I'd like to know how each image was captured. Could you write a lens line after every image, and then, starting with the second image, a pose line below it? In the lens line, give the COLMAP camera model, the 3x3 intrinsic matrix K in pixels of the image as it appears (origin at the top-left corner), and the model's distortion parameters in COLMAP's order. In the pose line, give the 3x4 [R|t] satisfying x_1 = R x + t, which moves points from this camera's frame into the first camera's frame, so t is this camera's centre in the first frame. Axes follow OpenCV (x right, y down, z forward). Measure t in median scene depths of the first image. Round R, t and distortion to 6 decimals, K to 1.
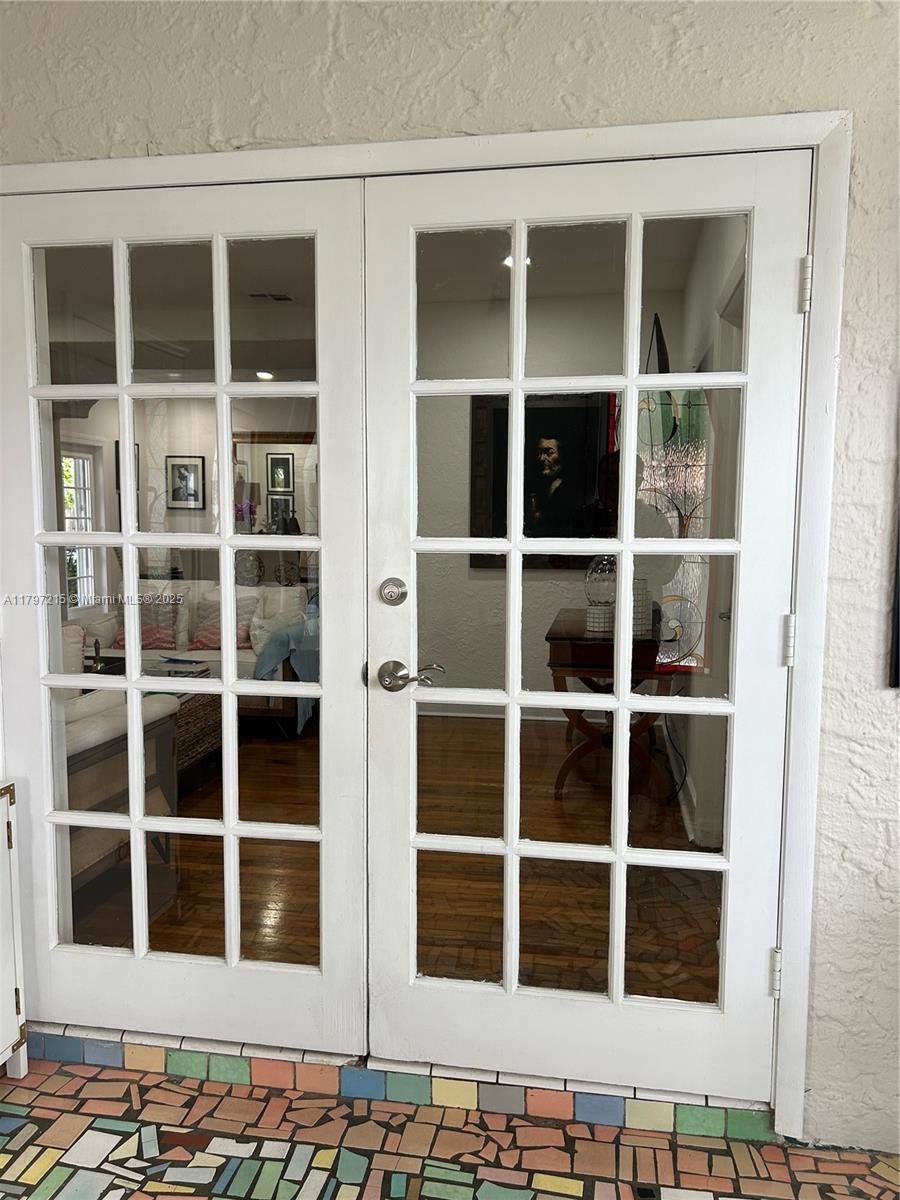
lens RADIAL K [[896.9, 0, 446.7], [0, 896.9, 603.2], [0, 0, 1]] dist [0.067862, -0.082031]
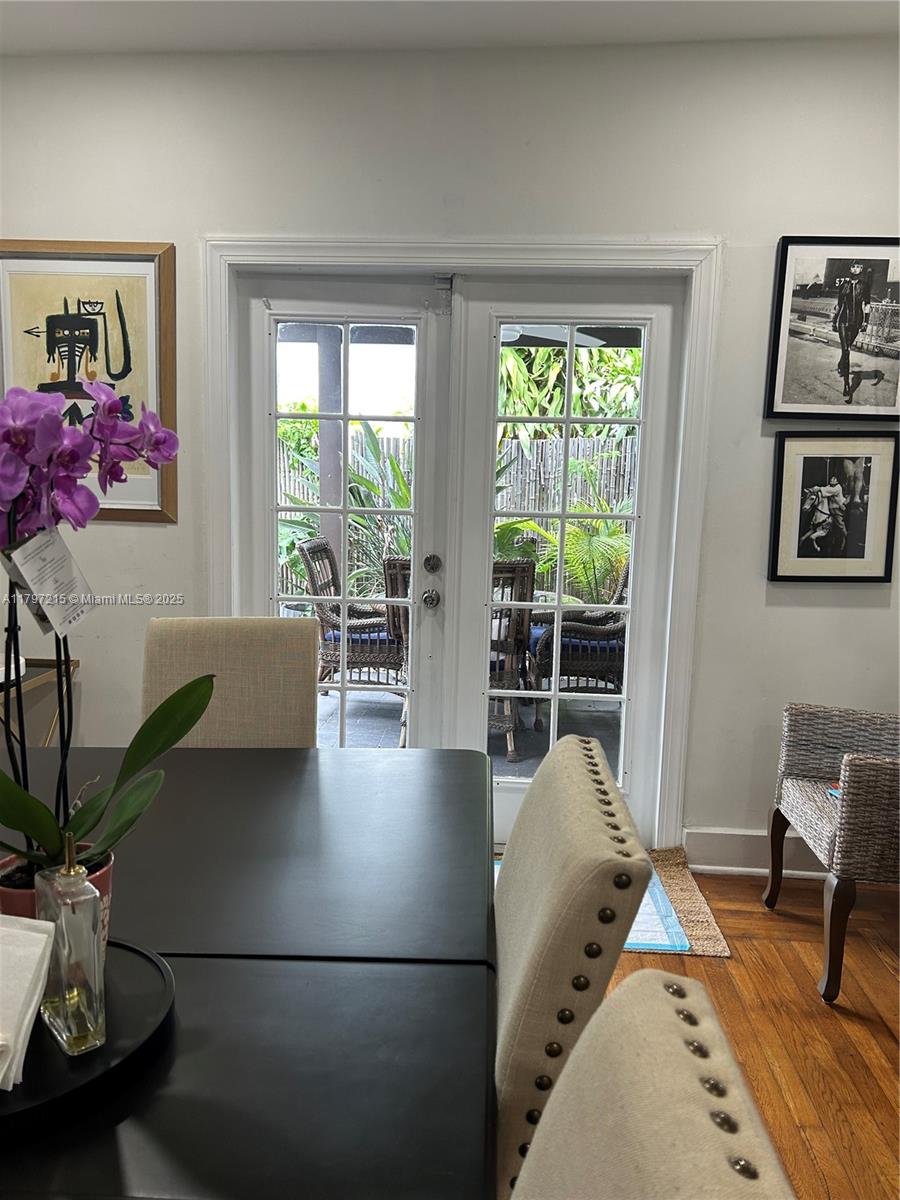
lens RADIAL K [[896.9, 0, 448.7], [0, 896.9, 601.9], [0, 0, 1]] dist [0.067862, -0.082031]
pose [[0.118220, 0.139514, -0.983138, -0.181008], [-0.116121, 0.985230, 0.125848, -0.189877], [0.986174, 0.099285, 0.132674, 1.763483]]
